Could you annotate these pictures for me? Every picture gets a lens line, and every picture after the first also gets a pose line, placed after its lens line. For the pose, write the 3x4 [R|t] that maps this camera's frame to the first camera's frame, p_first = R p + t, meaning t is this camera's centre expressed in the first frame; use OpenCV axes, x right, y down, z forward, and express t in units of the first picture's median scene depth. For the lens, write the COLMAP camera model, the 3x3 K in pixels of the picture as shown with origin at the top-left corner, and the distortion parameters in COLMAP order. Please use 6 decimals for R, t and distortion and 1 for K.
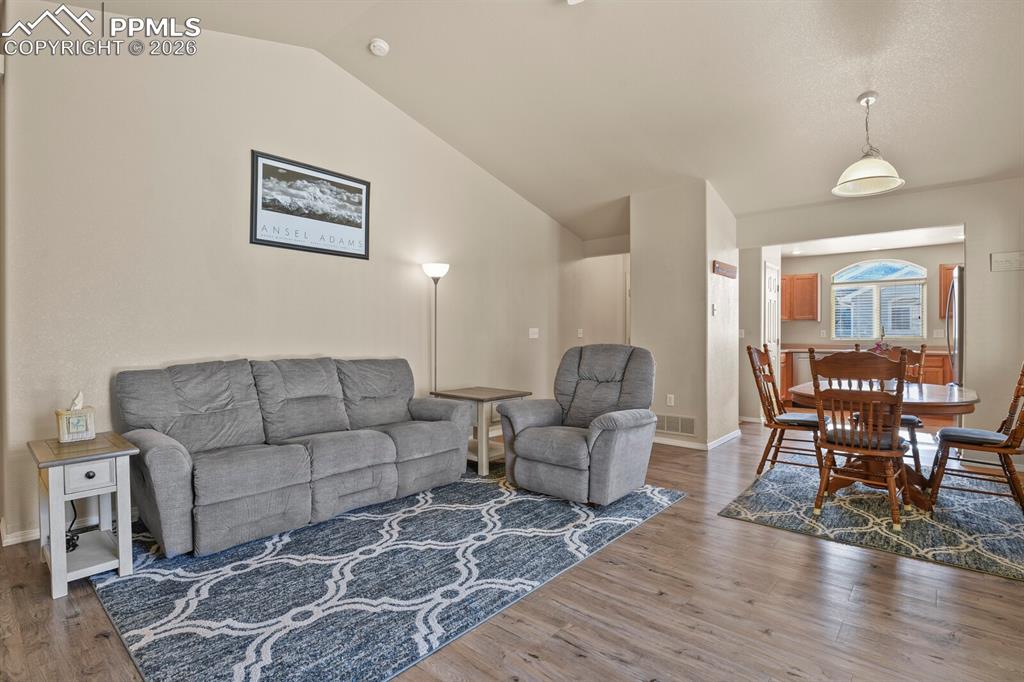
lens RADIAL K [[495.7, 0, 512.0], [0, 495.7, 333.6], [0, 0, 1]] dist [-0.013584, -0.001246]
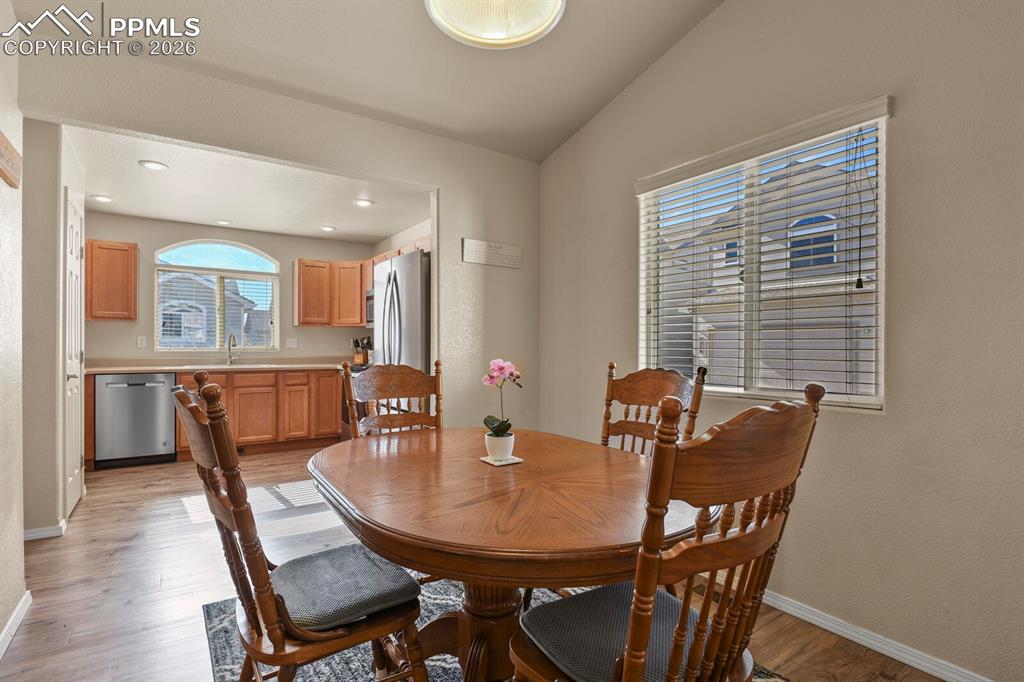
lens RADIAL K [[500.5, 0, 512.1], [0, 500.5, 347.9], [0, 0, 1]] dist [-0.002793, -0.009515]
pose [[0.248721, -0.003866, 0.968568, 0.391135], [-0.007741, 0.999952, 0.005979, 0.001412], [-0.968544, -0.008985, 0.248679, 1.138005]]
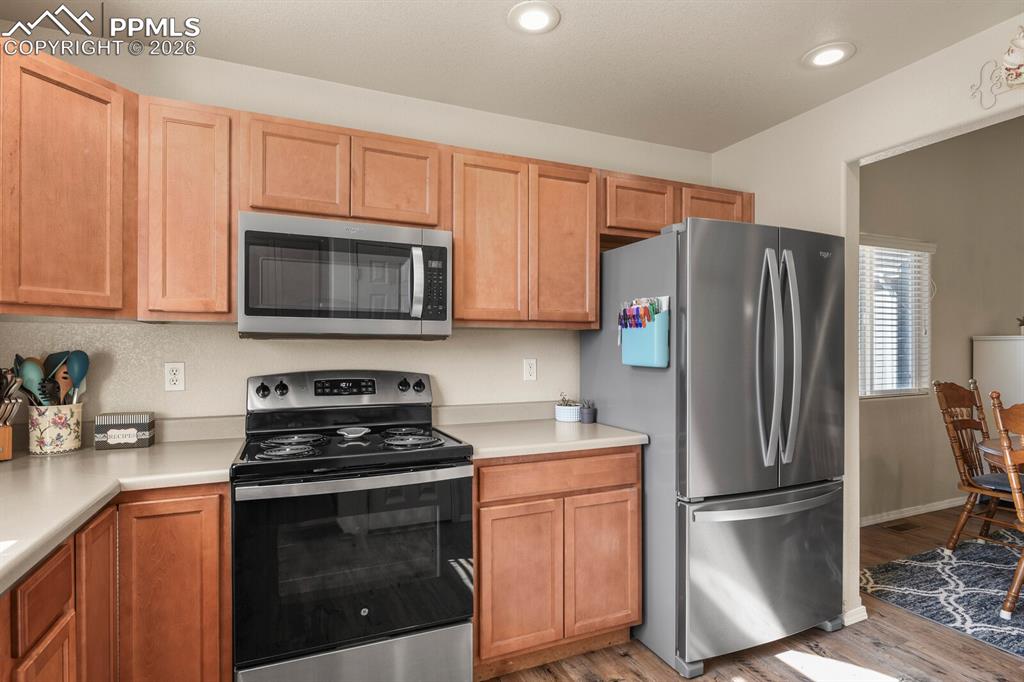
lens RADIAL K [[518.7, 0, 511.2], [0, 518.7, 347.8], [0, 0, 1]] dist [-0.001597, -0.000225]
pose [[-0.902123, -0.004773, 0.431453, 1.637496], [-0.005325, 0.999986, -0.000071, -0.045076], [-0.431447, -0.002362, -0.902135, 2.674933]]
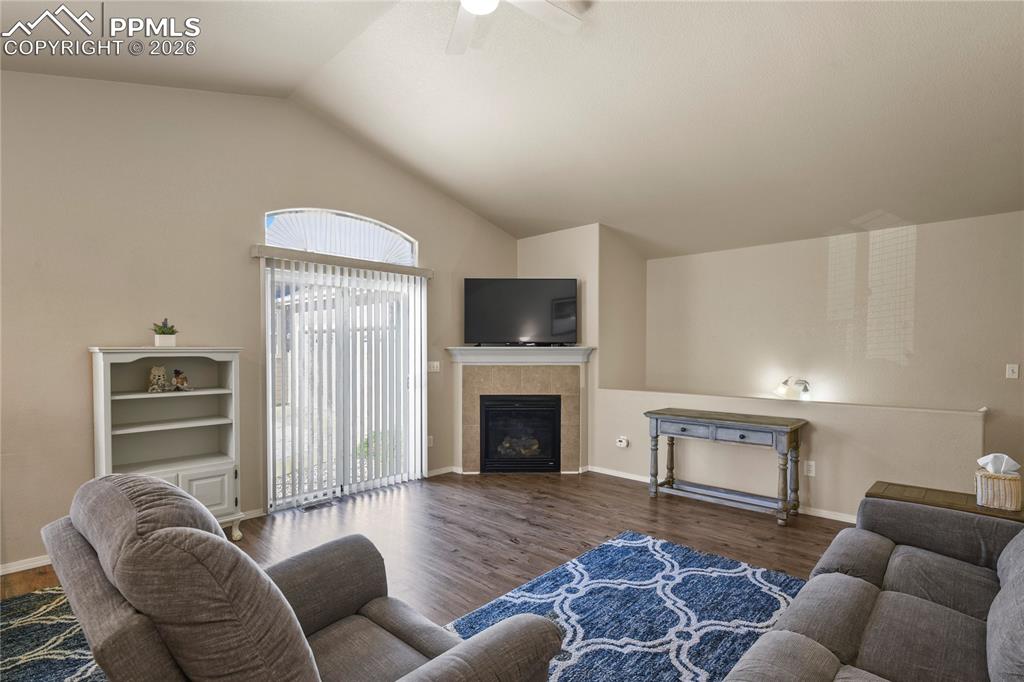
lens RADIAL K [[500.5, 0, 512.1], [0, 500.5, 347.9], [0, 0, 1]] dist [-0.002793, -0.009515]
pose [[-0.999438, 0.001221, 0.033513, -0.011945], [0.001081, 0.999991, -0.004198, -0.071296], [-0.033518, -0.004159, -0.999429, 1.830704]]
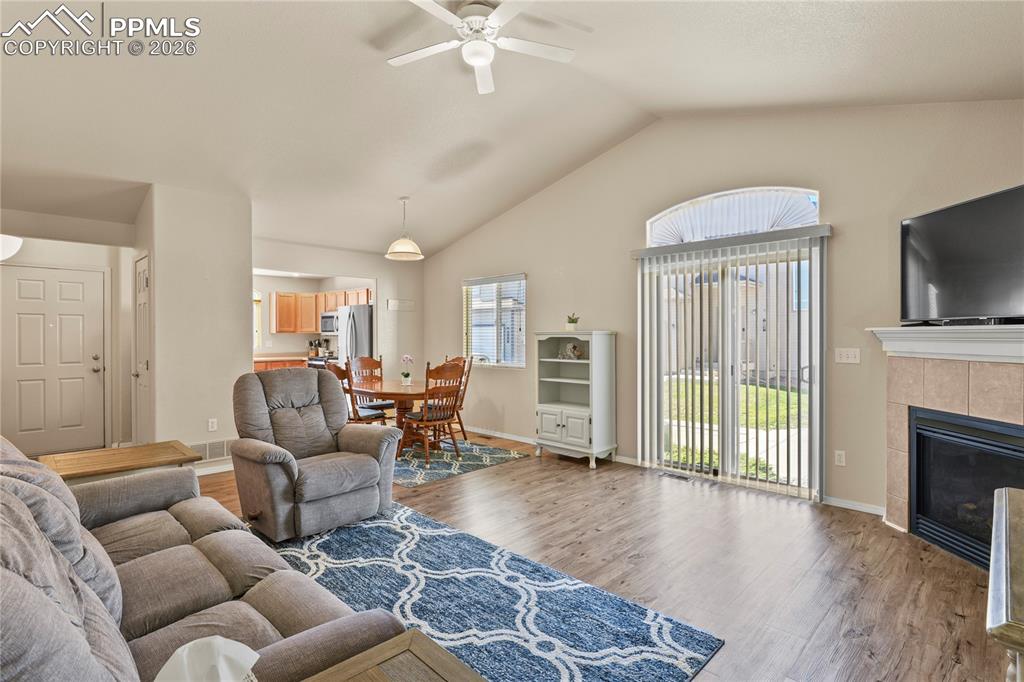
lens RADIAL K [[502.2, 0, 507.2], [0, 502.2, 335.2], [0, 0, 1]] dist [-0.004967, -0.001180]
pose [[0.064327, -0.001031, 0.997928, -1.099499], [-0.000653, 0.999999, 0.001075, -0.065496], [-0.997929, -0.000721, 0.064326, 0.746117]]
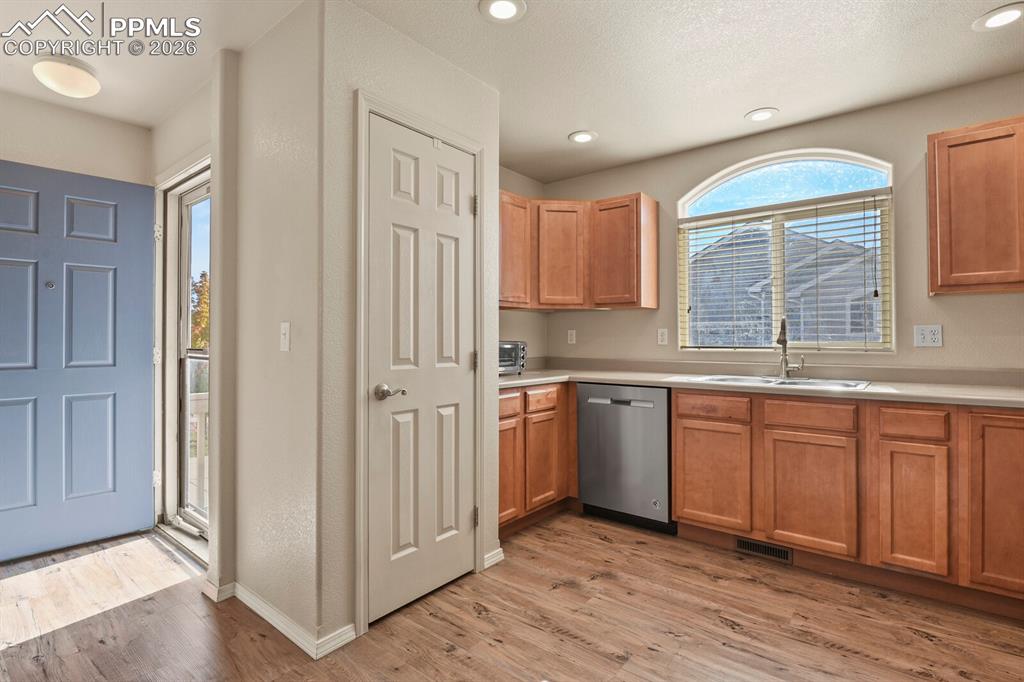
lens RADIAL K [[495.7, 0, 512.0], [0, 495.7, 333.6], [0, 0, 1]] dist [-0.013584, -0.001246]
pose [[0.999208, -0.003468, 0.039645, 1.438944], [0.003789, 0.999961, -0.008030, 0.000975], [-0.039615, 0.008174, 0.999182, 1.701416]]
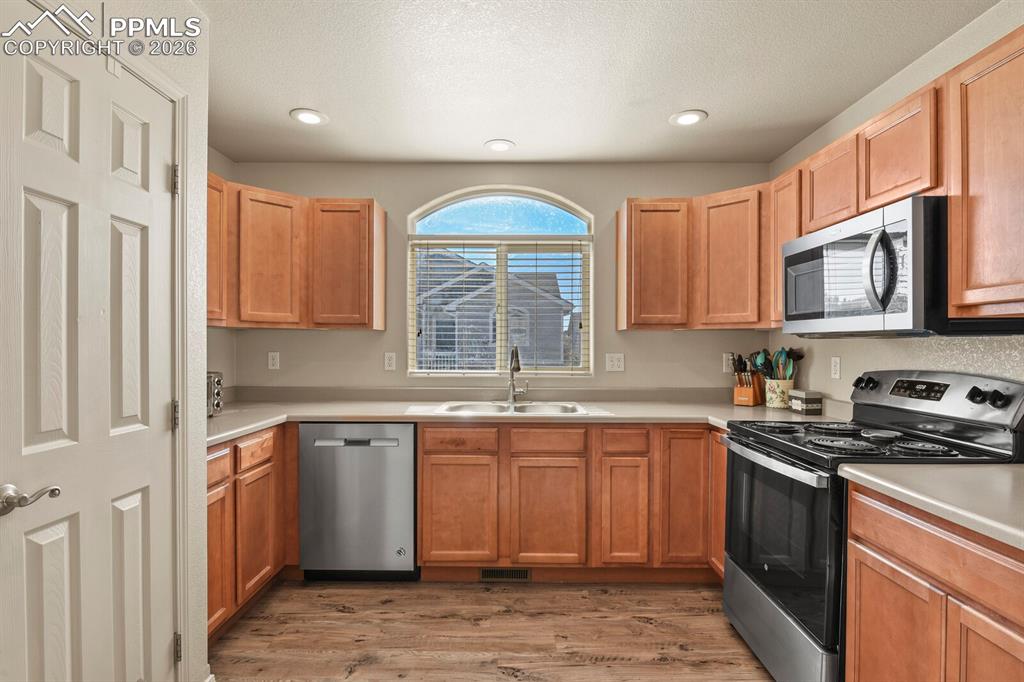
lens RADIAL K [[500.5, 0, 512.1], [0, 500.5, 347.9], [0, 0, 1]] dist [-0.002793, -0.009515]
pose [[0.756995, -0.004643, 0.653404, 1.323663], [-0.003652, 0.999929, 0.011335, -0.046840], [-0.653410, -0.010967, 0.756925, 1.886812]]
